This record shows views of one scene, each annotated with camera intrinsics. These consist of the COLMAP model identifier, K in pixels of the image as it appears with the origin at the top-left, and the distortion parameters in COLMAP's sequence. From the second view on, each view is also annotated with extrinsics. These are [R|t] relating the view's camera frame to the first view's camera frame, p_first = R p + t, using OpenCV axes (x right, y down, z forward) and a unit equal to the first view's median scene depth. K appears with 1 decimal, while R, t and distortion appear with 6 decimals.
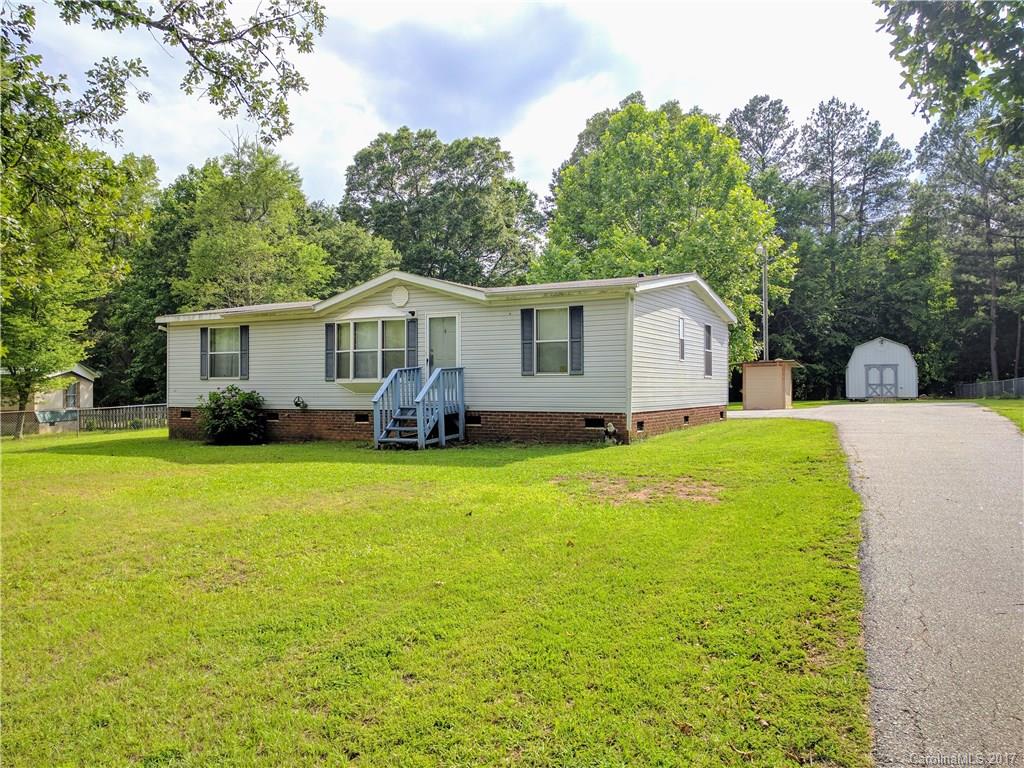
lens RADIAL K [[779.2, 0, 516.0], [0, 779.2, 366.3], [0, 0, 1]] dist [-0.004911, -0.002988]
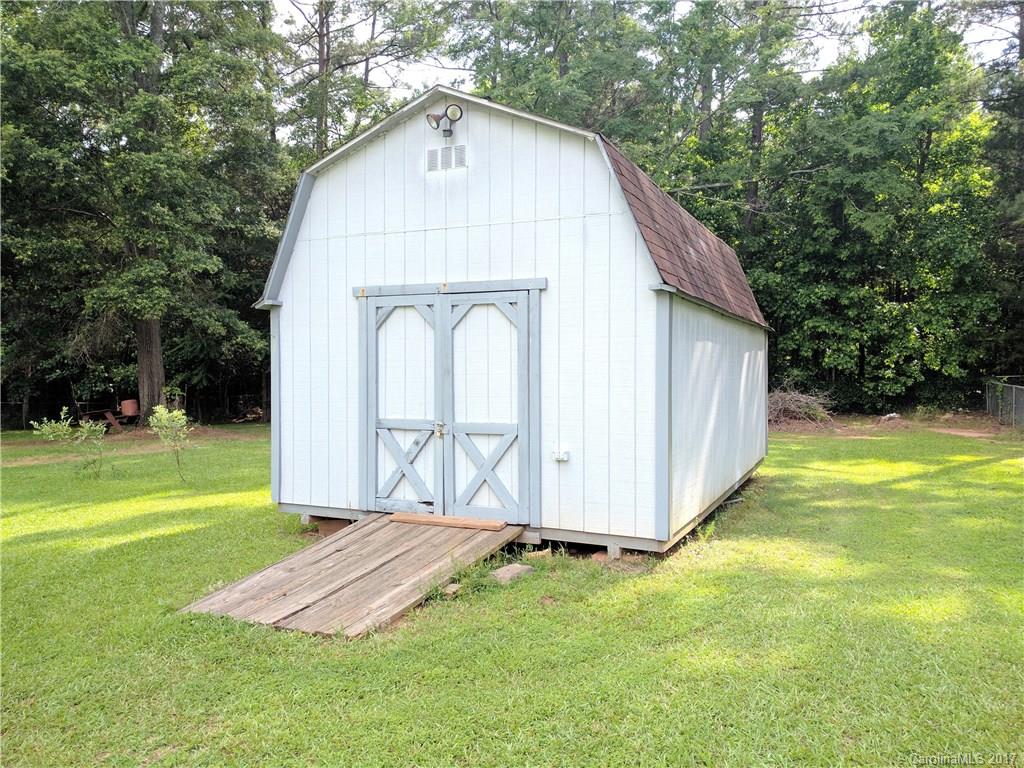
lens RADIAL K [[749.5, 0, 512.0], [0, 749.5, 384.0], [0, 0, 1]] dist [0.003596, 0.001773]
pose [[0.998698, 0.006994, -0.050536, 1.183008], [-0.004440, 0.998716, 0.050467, 0.020159], [0.050824, -0.050177, 0.997446, 2.094472]]
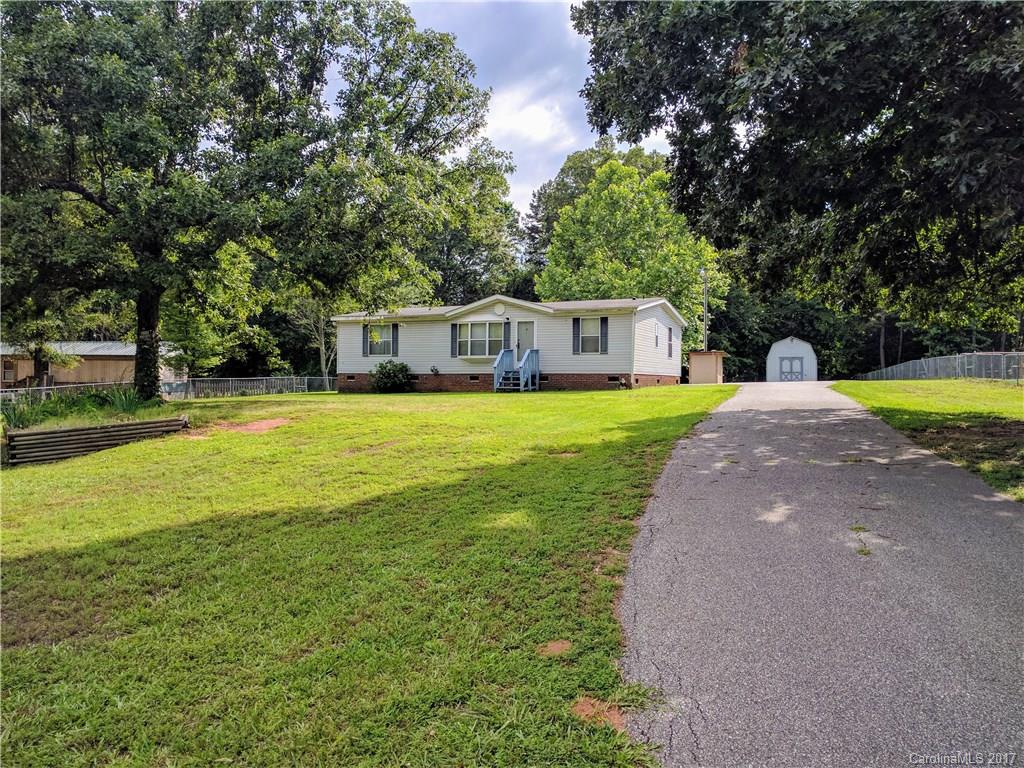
lens RADIAL K [[749.5, 0, 512.0], [0, 749.5, 384.0], [0, 0, 1]] dist [0.003596, 0.001773]
pose [[0.998494, 0.010496, 0.053852, -0.190213], [-0.012148, 0.999463, 0.030440, 0.024966], [-0.053503, -0.031048, 0.998085, -0.630666]]
